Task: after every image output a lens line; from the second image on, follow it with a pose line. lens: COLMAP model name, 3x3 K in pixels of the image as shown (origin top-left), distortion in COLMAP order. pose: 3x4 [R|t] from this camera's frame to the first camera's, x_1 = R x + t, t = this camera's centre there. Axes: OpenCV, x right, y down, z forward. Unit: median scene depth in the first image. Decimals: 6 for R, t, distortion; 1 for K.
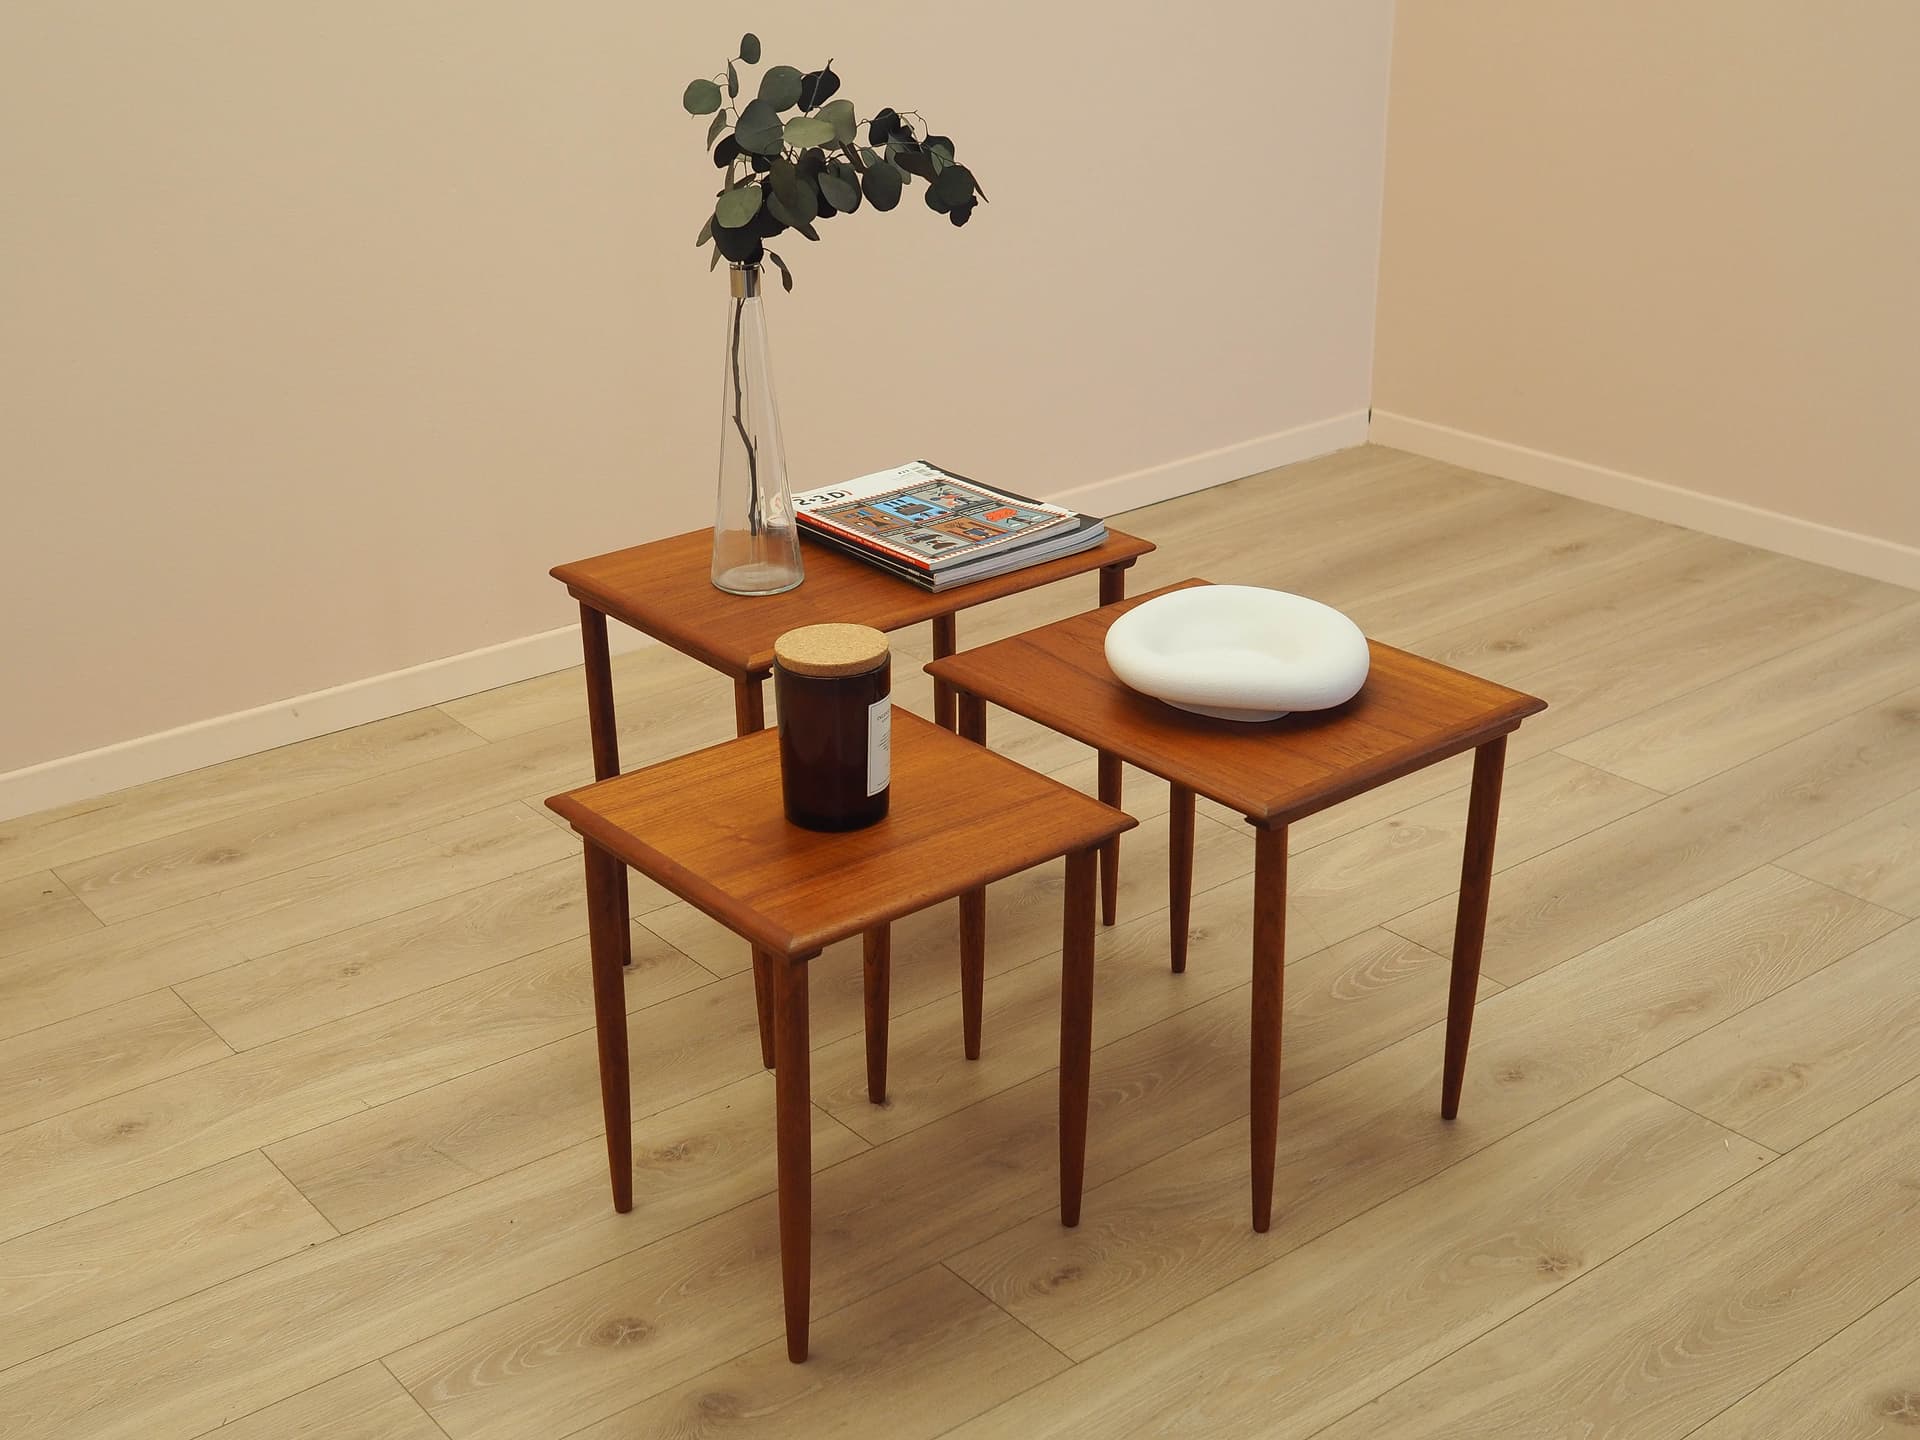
lens RADIAL K [[2356.7, 0, 889.0], [0, 2356.7, 730.7], [0, 0, 1]] dist [-0.016720, 0.013457]
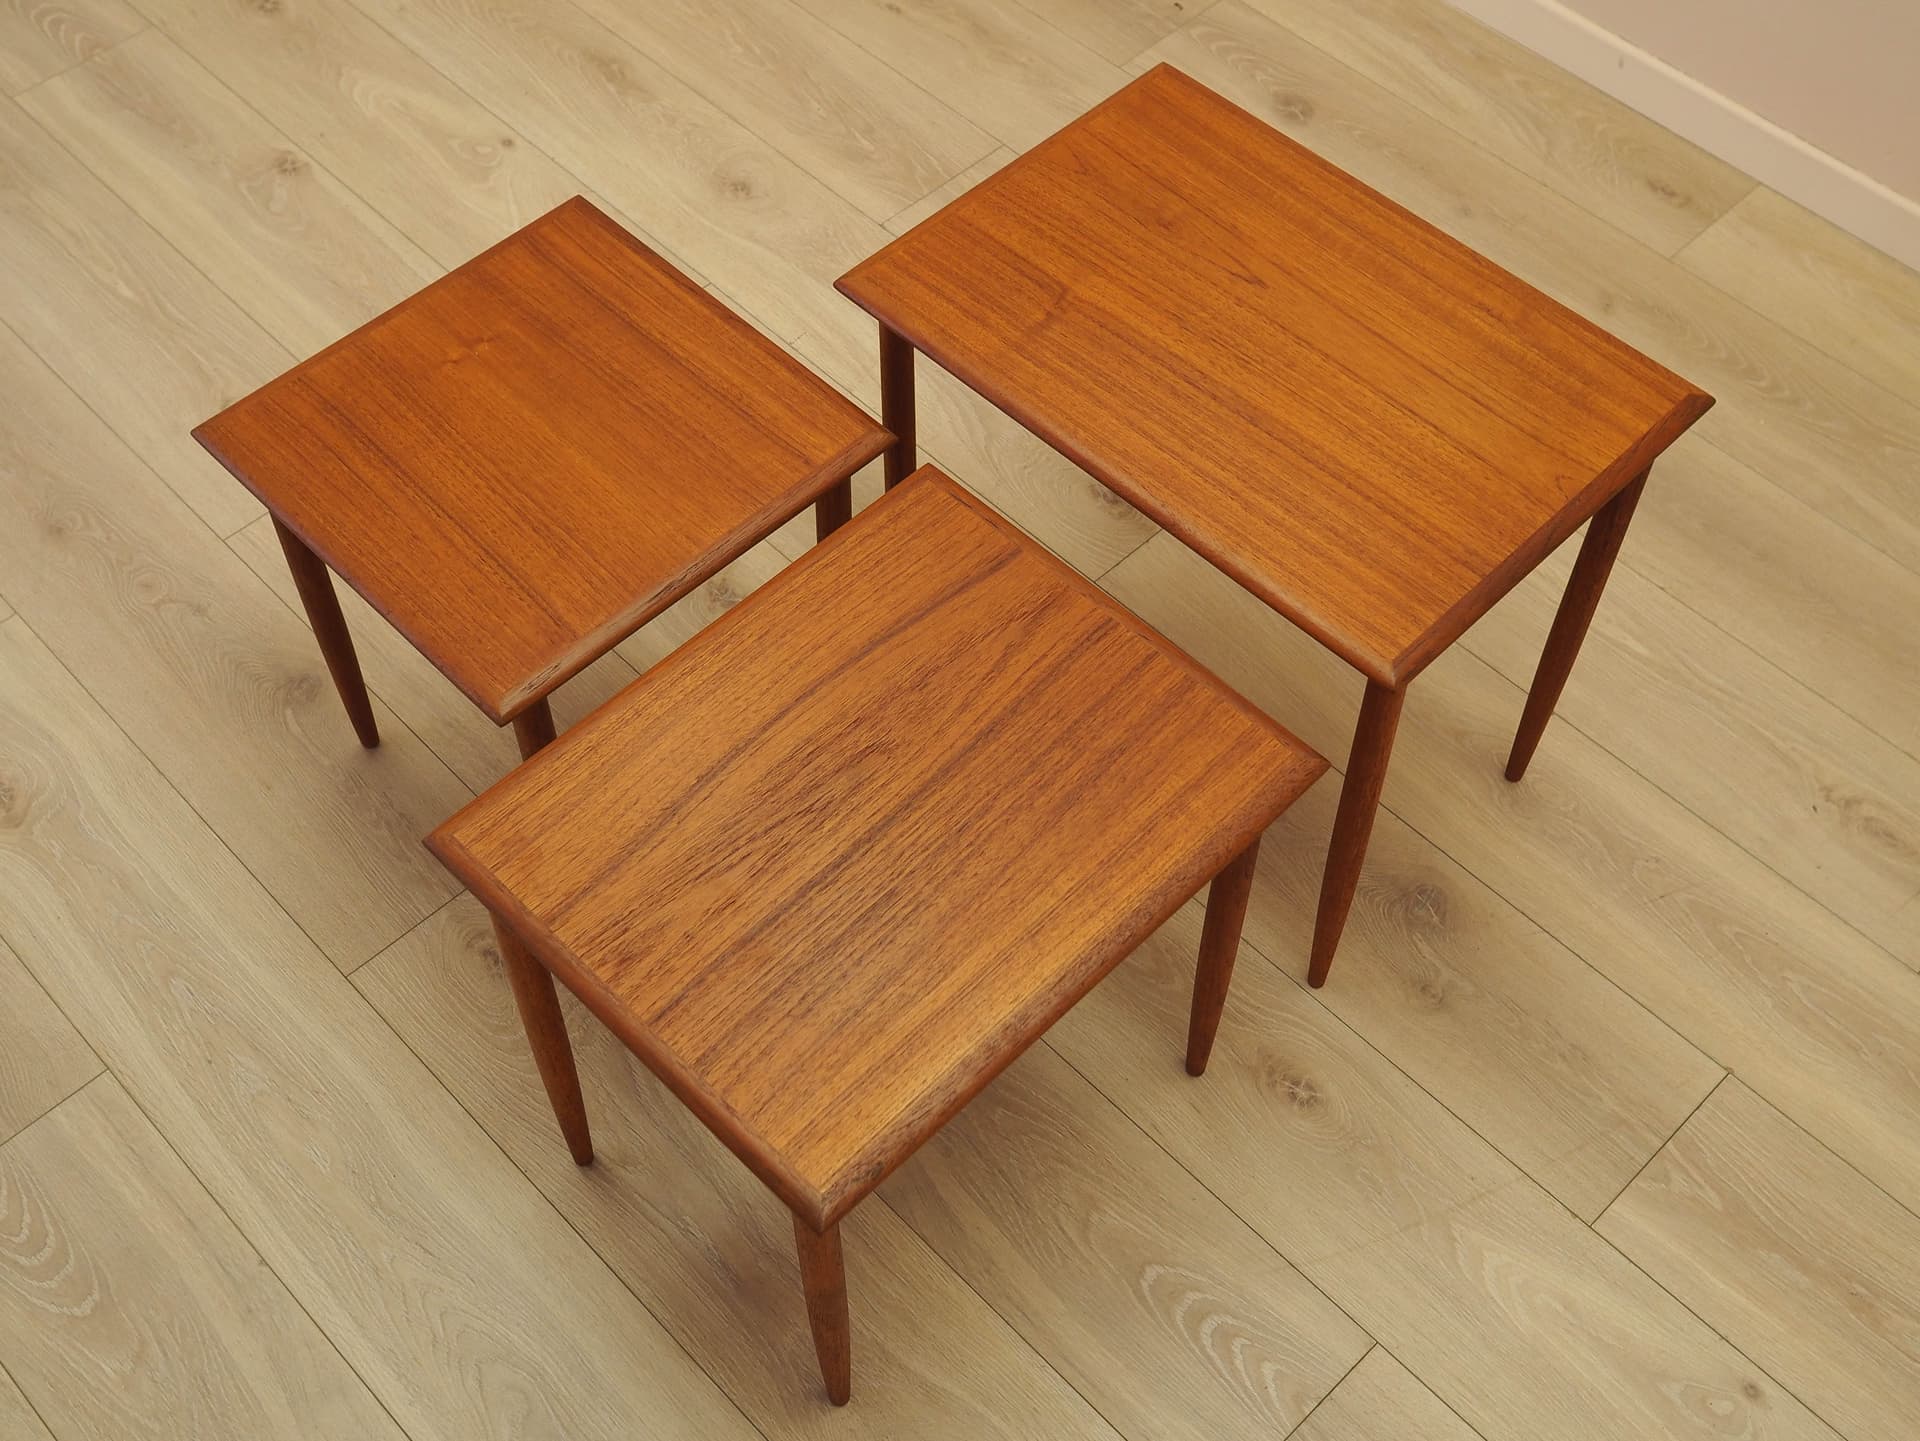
lens RADIAL K [[2209.0, 0, 960.0], [0, 2209.0, 720.5], [0, 0, 1]] dist [-0.020850, 0.004538]
pose [[0.120874, 0.822435, -0.555869, 0.463470], [-0.401822, 0.552584, 0.730198, -0.487959], [0.907705, 0.135098, 0.397266, 0.745092]]
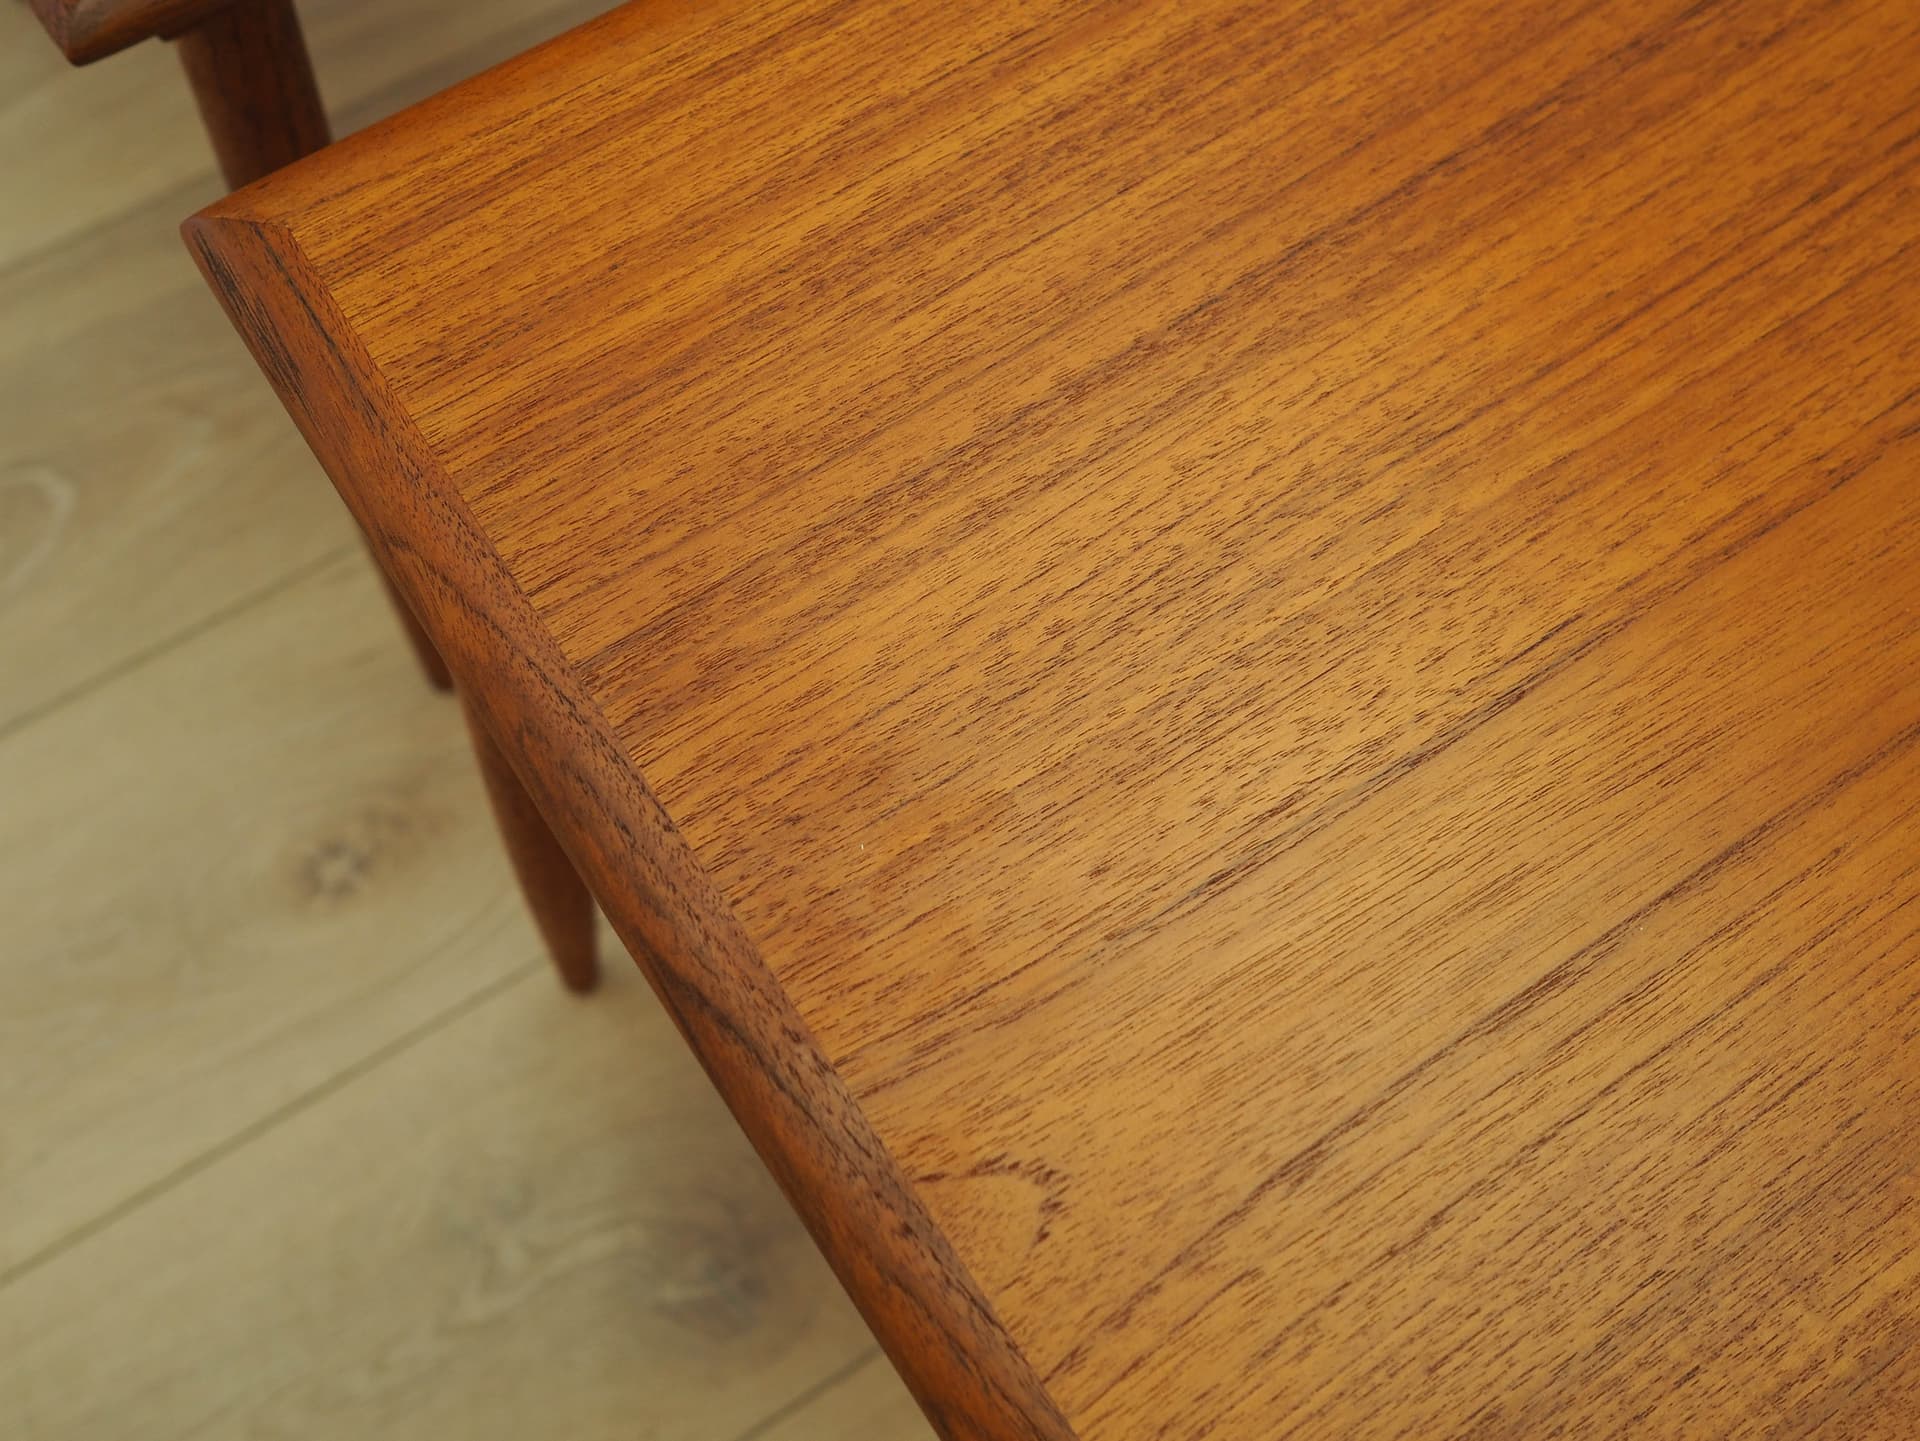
lens RADIAL K [[2099.8, 0, 955.3], [0, 2099.8, 686.3], [0, 0, 1]] dist [-0.015955, -0.006643]
pose [[-0.995508, -0.087897, -0.035188, 0.066690], [-0.032525, -0.031554, 0.998973, -0.248996], [-0.088917, 0.995630, 0.028553, 1.130167]]
